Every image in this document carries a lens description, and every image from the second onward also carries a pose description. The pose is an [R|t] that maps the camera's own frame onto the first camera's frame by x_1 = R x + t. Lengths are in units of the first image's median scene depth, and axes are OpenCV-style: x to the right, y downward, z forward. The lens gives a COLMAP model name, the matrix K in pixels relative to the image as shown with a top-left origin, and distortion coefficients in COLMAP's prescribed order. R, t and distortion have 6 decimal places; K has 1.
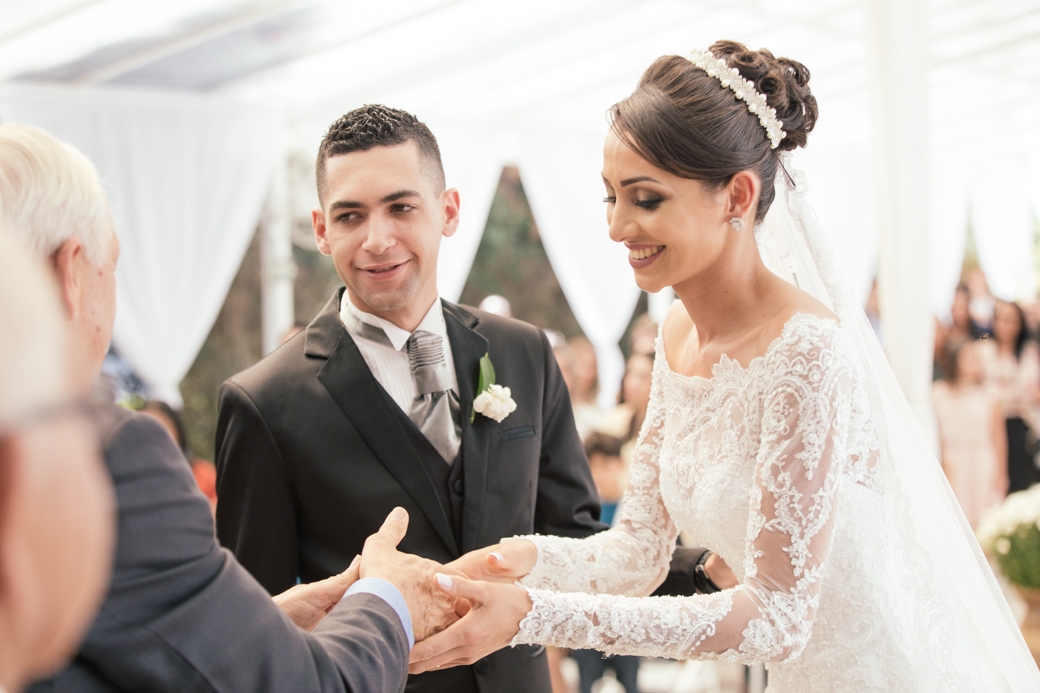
lens RADIAL K [[2103.7, 0, 520.0], [0, 2103.7, 346.5], [0, 0, 1]] dist [0.009329, 0.007868]
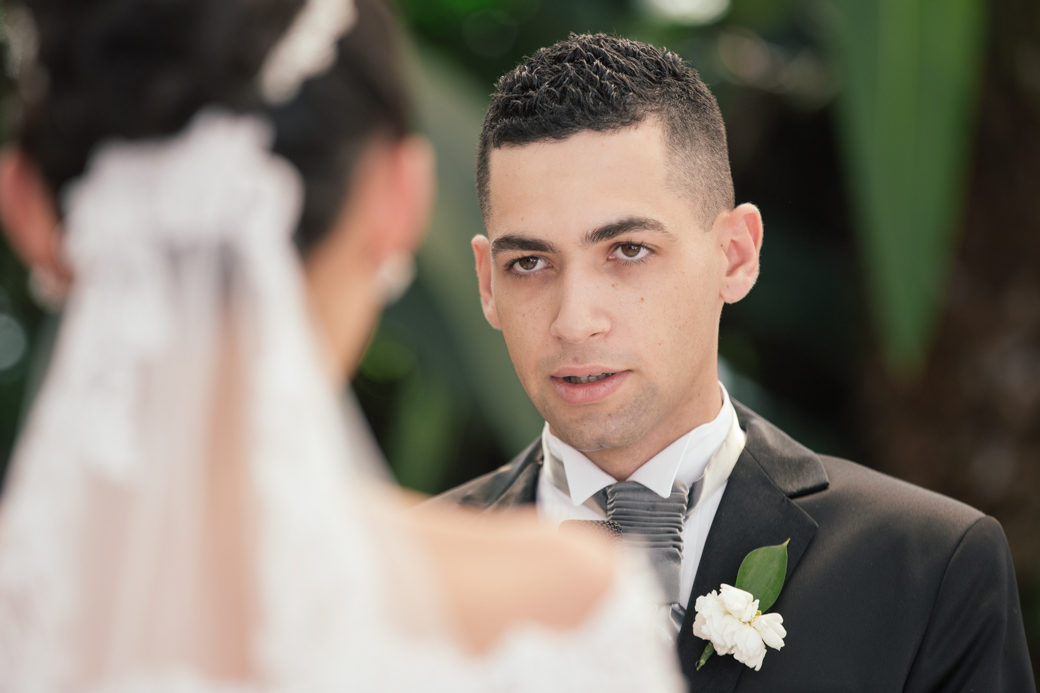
lens RADIAL K [[6024.4, 0, 520.0], [0, 6024.4, 346.5], [0, 0, 1]] dist [-0.003329, -0.053618]
pose [[0.995510, 0.008947, -0.094228, 0.054550], [-0.012880, 0.999067, -0.041210, 0.017720], [0.093772, 0.042238, 0.994697, -0.452577]]
